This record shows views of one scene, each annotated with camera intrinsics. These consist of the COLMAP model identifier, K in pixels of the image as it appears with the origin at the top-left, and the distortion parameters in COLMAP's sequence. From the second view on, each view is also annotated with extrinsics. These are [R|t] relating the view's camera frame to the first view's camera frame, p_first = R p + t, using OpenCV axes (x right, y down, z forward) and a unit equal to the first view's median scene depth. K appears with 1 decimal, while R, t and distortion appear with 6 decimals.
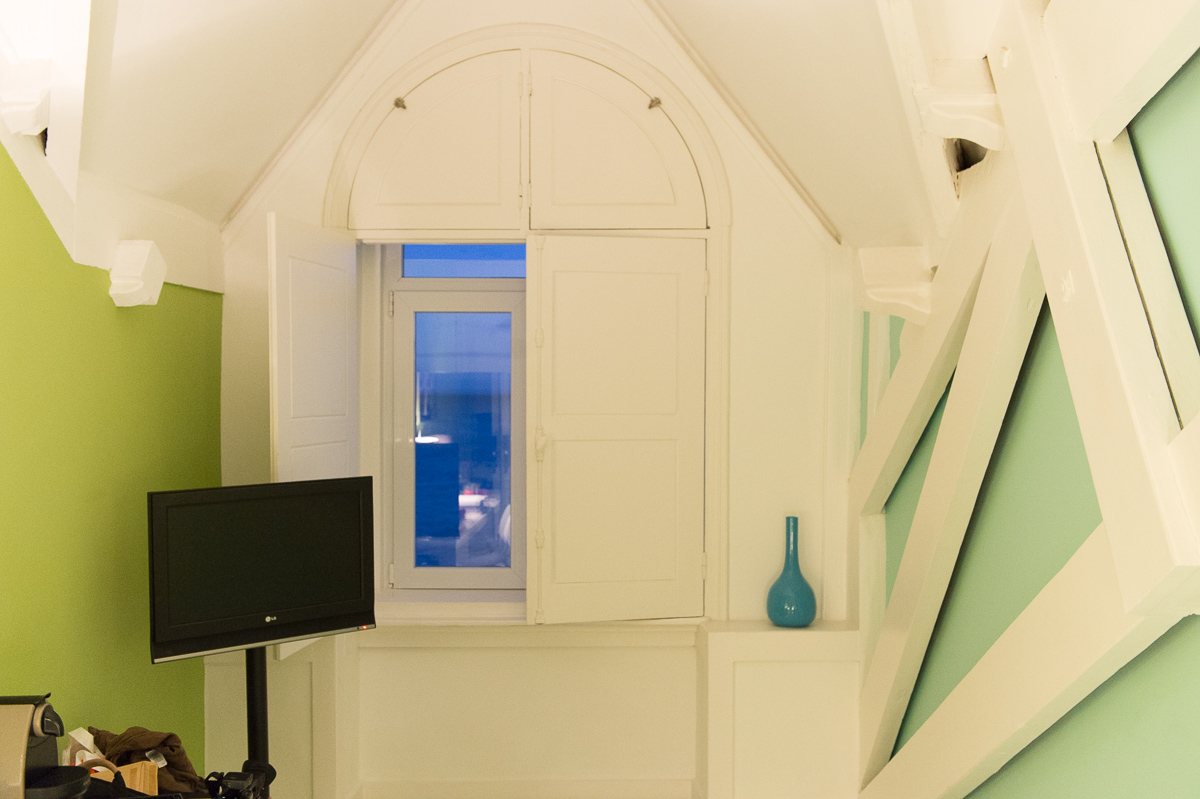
lens RADIAL K [[1165.9, 0, 600.0], [0, 1165.9, 399.5], [0, 0, 1]] dist [-0.009672, 0.001121]
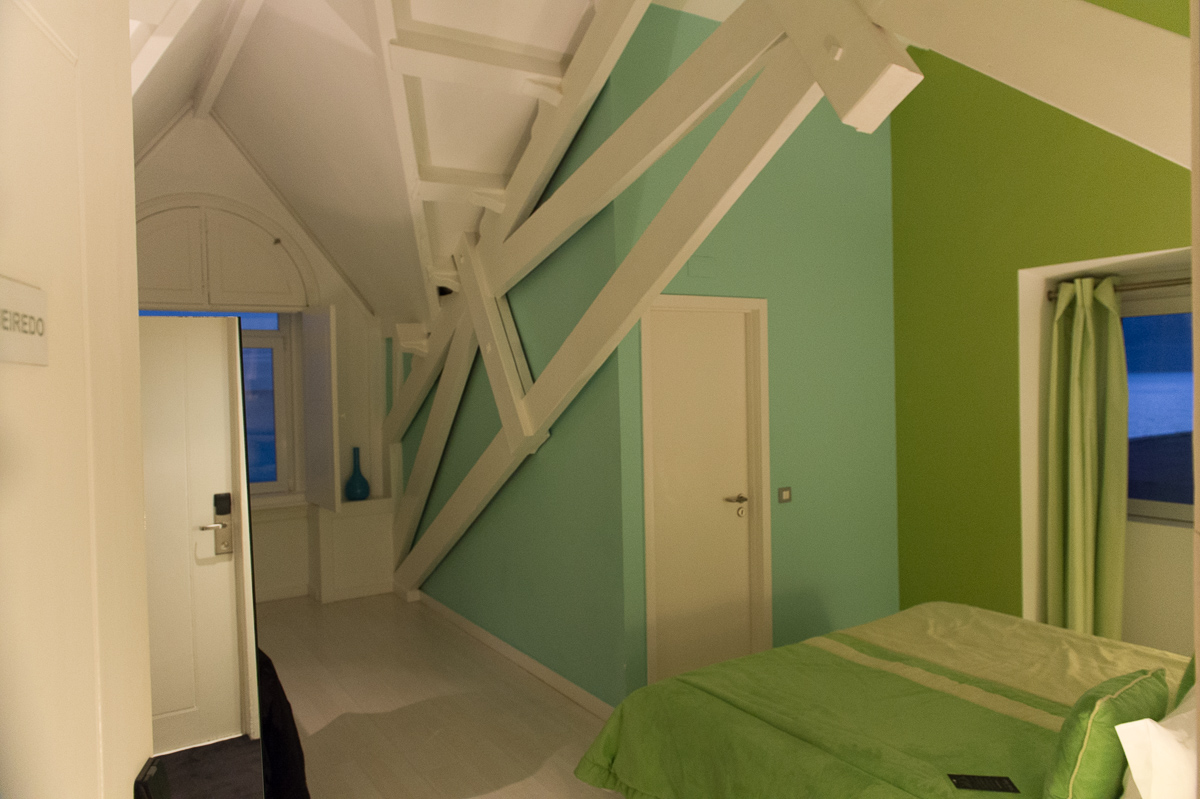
lens RADIAL K [[832.7, 0, 600.0], [0, 832.7, 399.5], [0, 0, 1]] dist [-0.002652, -0.001553]
pose [[0.847896, -0.033962, 0.529073, -0.295115], [0.027448, 0.999420, 0.020166, -0.002187], [-0.529451, -0.002577, 0.848337, -0.578065]]
